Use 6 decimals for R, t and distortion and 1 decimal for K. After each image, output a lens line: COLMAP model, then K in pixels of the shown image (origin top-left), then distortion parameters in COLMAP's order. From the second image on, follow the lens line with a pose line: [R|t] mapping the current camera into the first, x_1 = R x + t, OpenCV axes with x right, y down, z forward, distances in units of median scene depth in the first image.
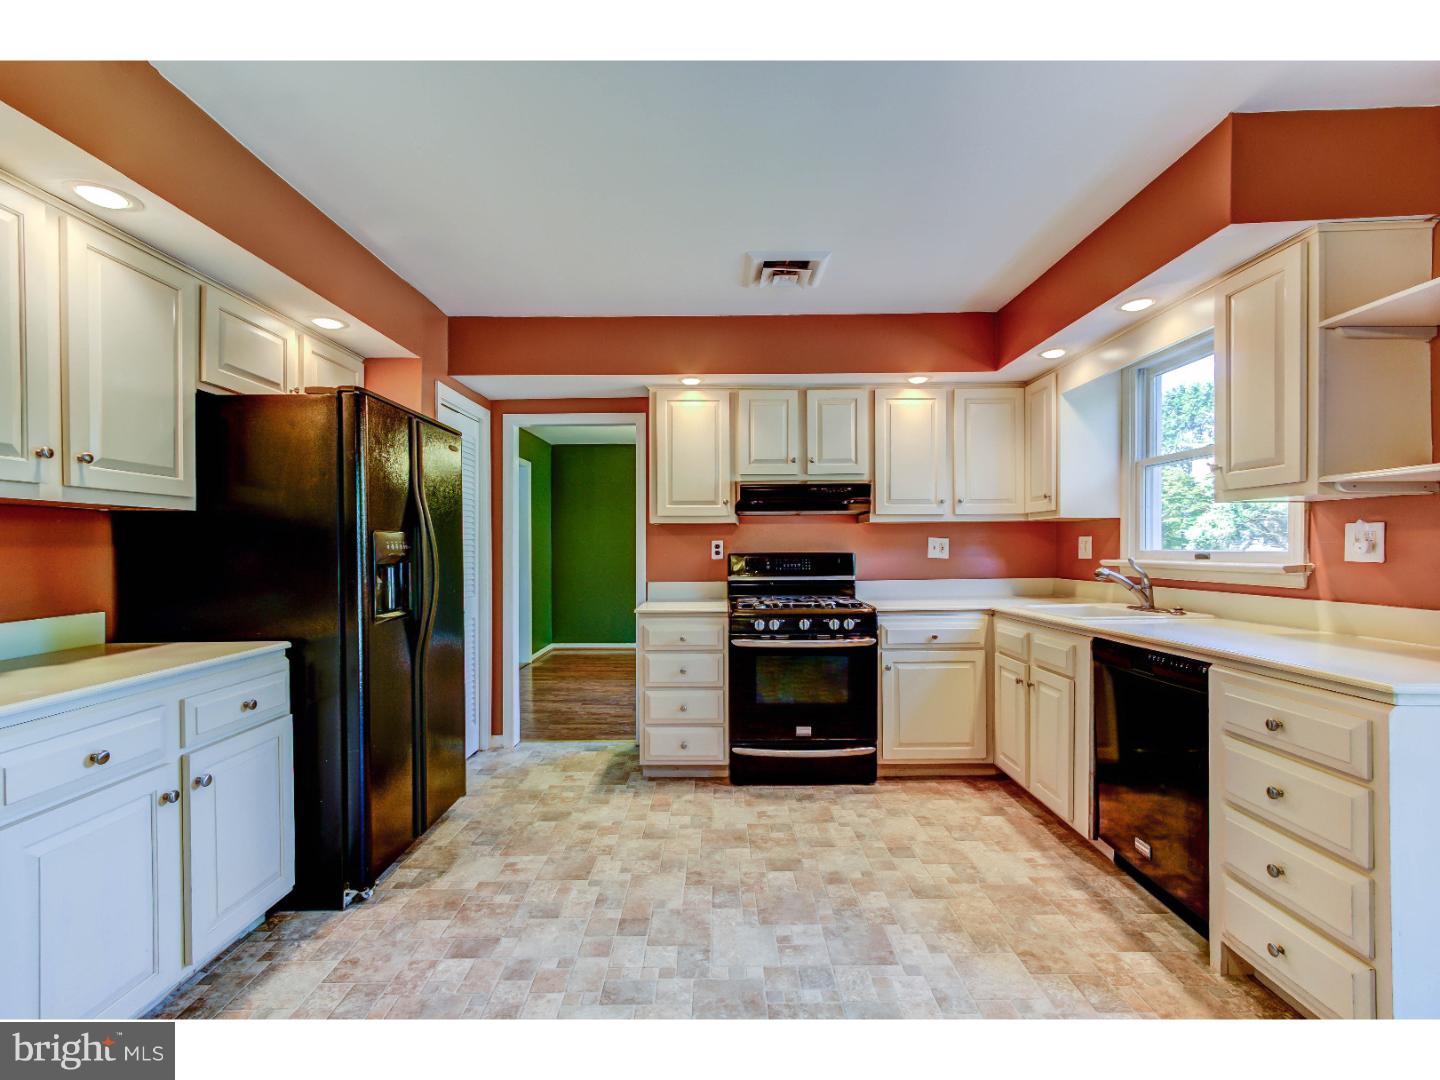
lens RADIAL K [[657.8, 0, 718.2], [0, 657.8, 541.3], [0, 0, 1]] dist [-0.002093, 0.003950]
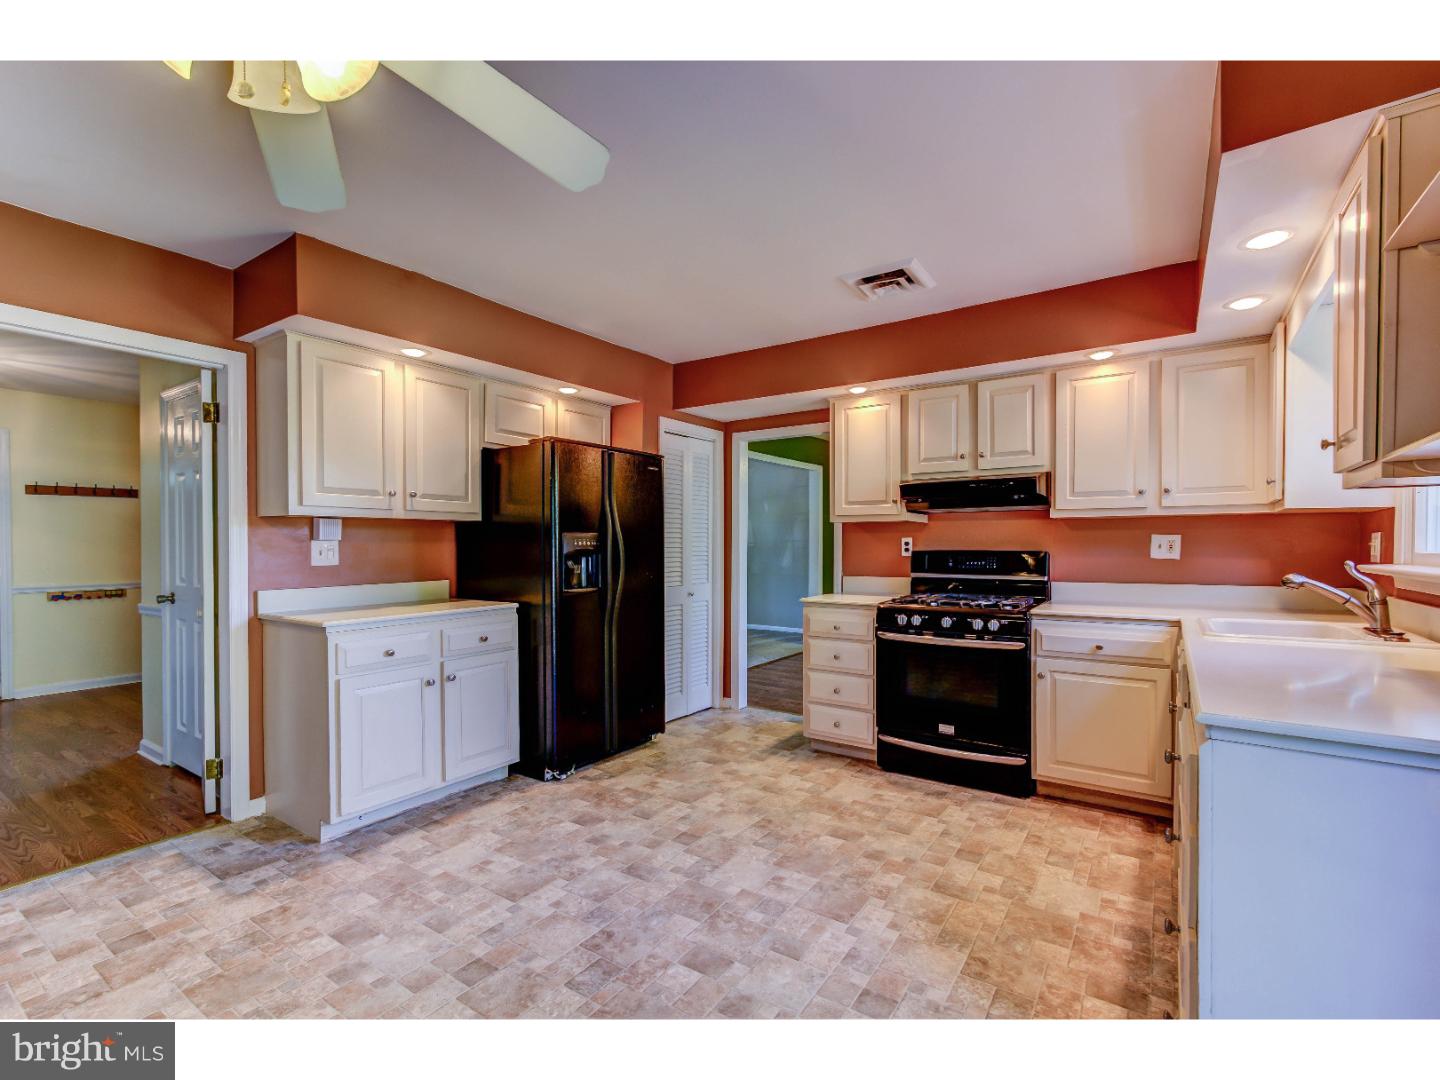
lens RADIAL K [[657.8, 0, 725.0], [0, 657.8, 542.1], [0, 0, 1]] dist [-0.002093, 0.003950]
pose [[0.826366, 0.002332, -0.563128, 0.410678], [0.000851, 0.999985, 0.005390, -0.000967], [0.563133, -0.004934, 0.826352, -0.011806]]
